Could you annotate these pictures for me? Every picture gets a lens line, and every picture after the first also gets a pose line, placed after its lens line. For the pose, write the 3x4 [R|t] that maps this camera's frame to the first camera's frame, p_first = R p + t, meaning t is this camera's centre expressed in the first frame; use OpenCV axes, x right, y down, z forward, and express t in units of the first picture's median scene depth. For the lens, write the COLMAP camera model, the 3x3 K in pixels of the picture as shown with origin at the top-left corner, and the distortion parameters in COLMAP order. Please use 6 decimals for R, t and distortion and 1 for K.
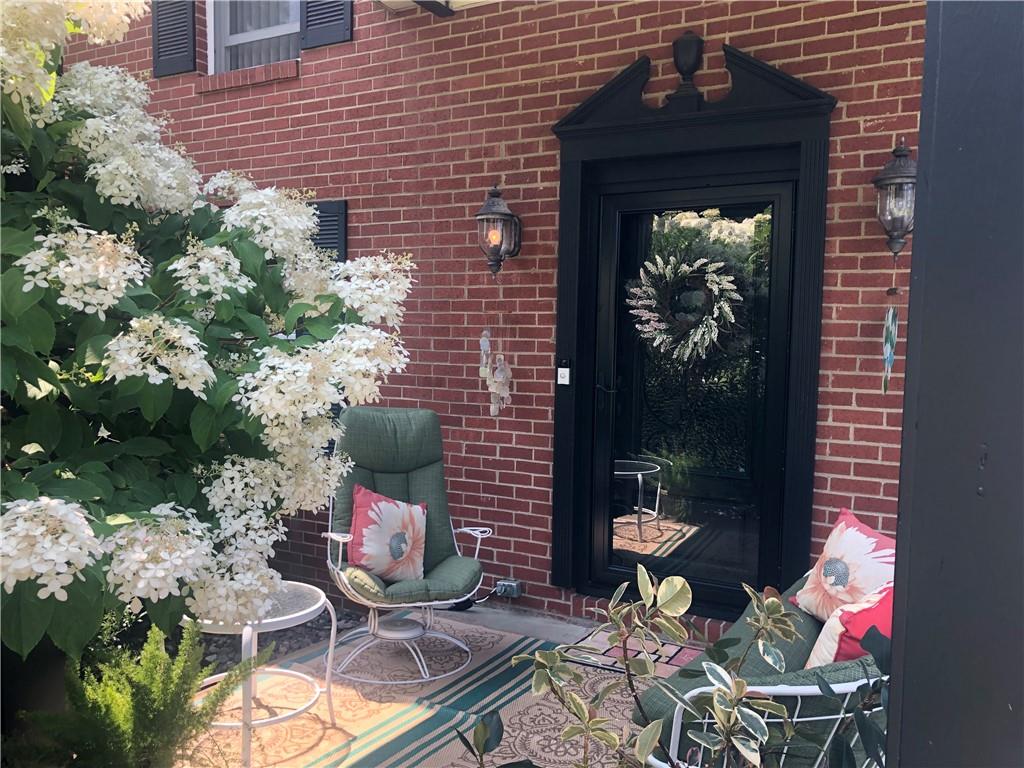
lens RADIAL K [[865.8, 0, 512.0], [0, 865.8, 384.0], [0, 0, 1]] dist [0.045340, -0.013797]
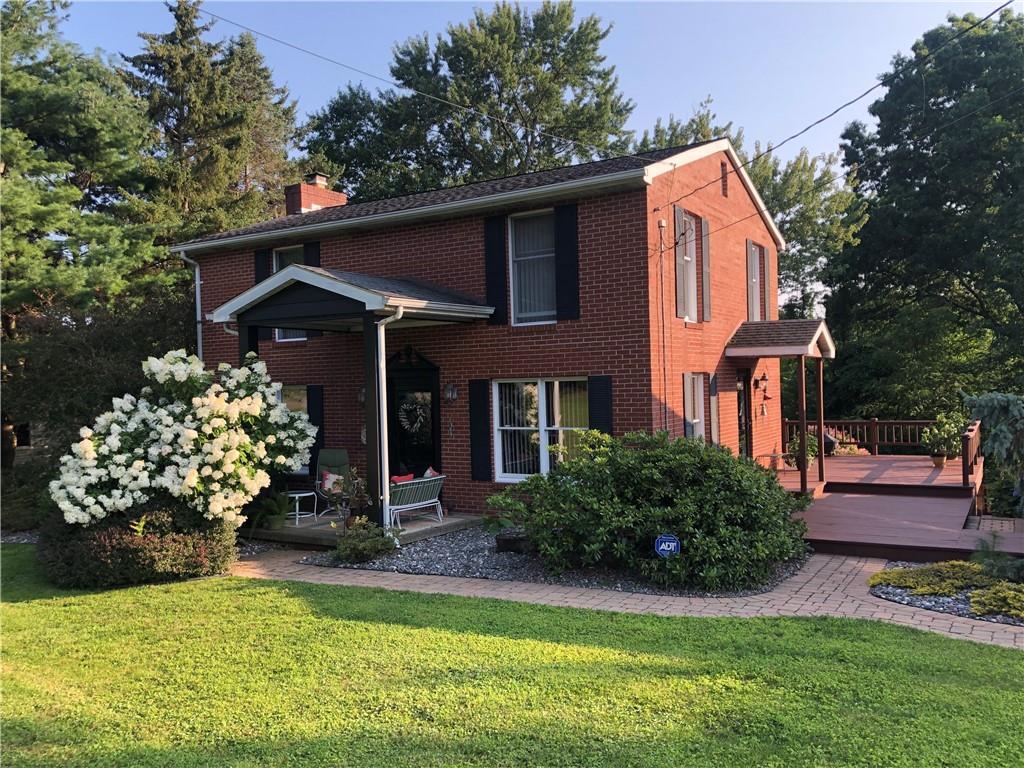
lens RADIAL K [[865.8, 0, 512.0], [0, 865.8, 384.0], [0, 0, 1]] dist [0.045340, -0.013797]
pose [[0.998314, -0.047443, -0.033447, 0.754045], [0.045619, 0.997535, -0.053313, -0.016810], [0.035894, 0.051697, 0.998018, -2.655697]]
